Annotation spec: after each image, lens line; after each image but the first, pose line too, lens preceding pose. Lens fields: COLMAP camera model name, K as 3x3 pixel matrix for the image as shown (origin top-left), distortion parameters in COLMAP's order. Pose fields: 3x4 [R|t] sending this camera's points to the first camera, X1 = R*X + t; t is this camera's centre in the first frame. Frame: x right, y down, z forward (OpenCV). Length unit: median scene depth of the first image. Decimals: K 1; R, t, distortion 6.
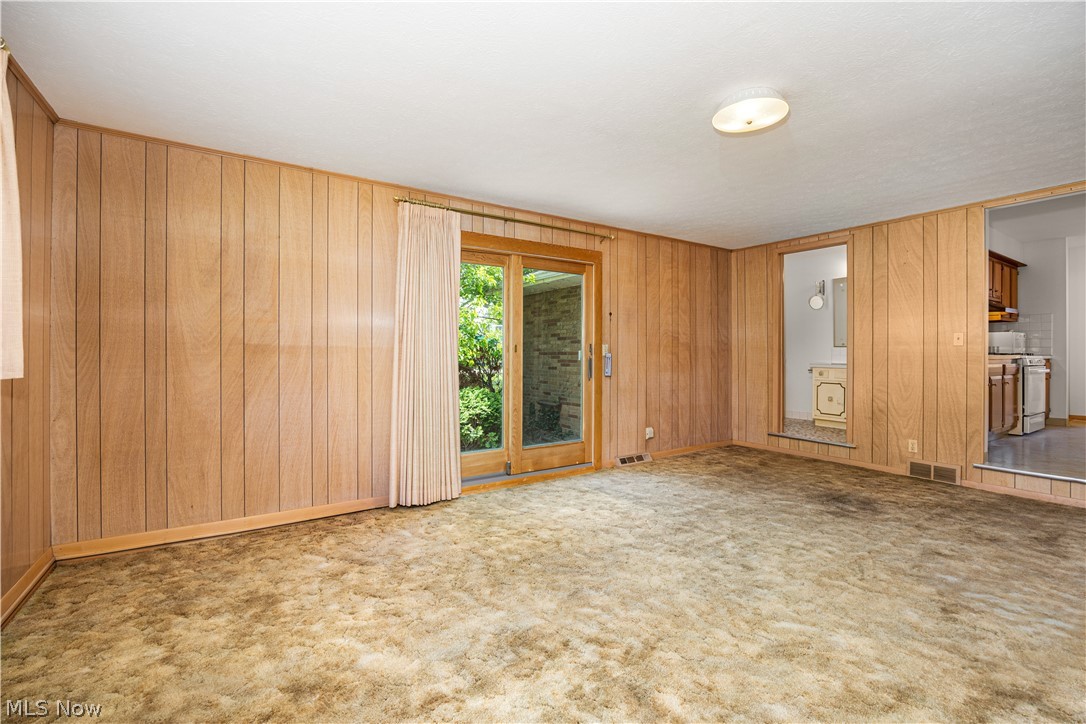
lens RADIAL K [[468.5, 0, 544.7], [0, 468.5, 355.4], [0, 0, 1]] dist [-0.018145, 0.000269]
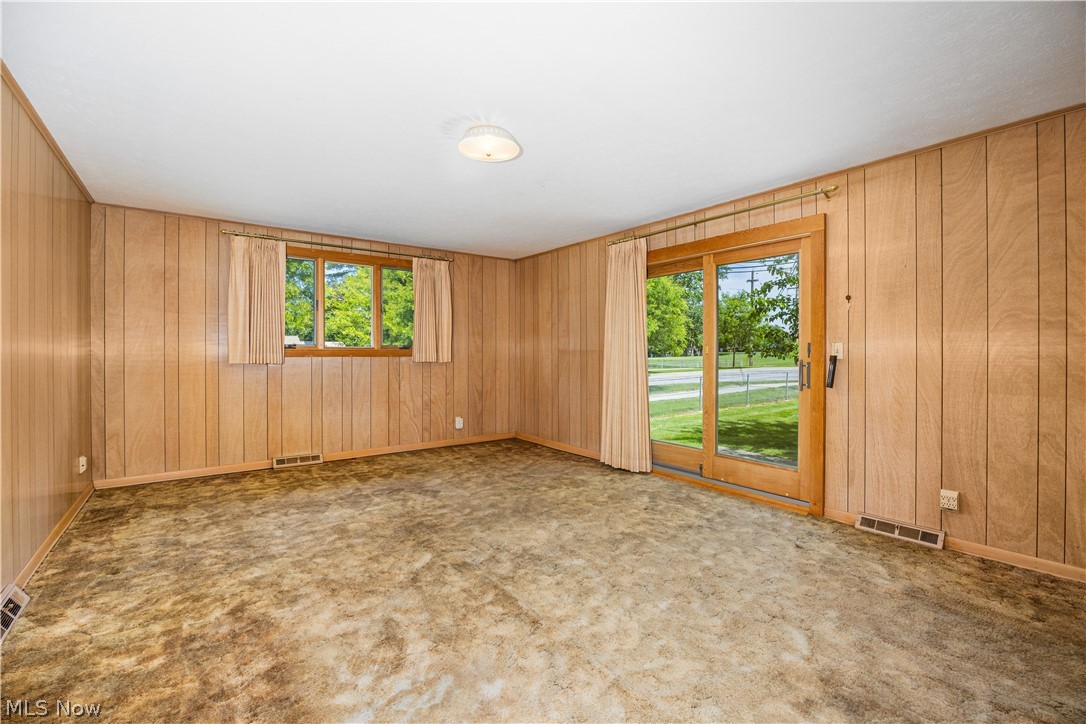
lens RADIAL K [[468.5, 0, 544.7], [0, 468.5, 355.4], [0, 0, 1]] dist [-0.018145, 0.000269]
pose [[0.072407, 0.004286, -0.997366, 0.885331], [-0.008958, 0.999953, 0.003646, -0.003142], [0.997335, 0.008671, 0.072442, 0.582100]]
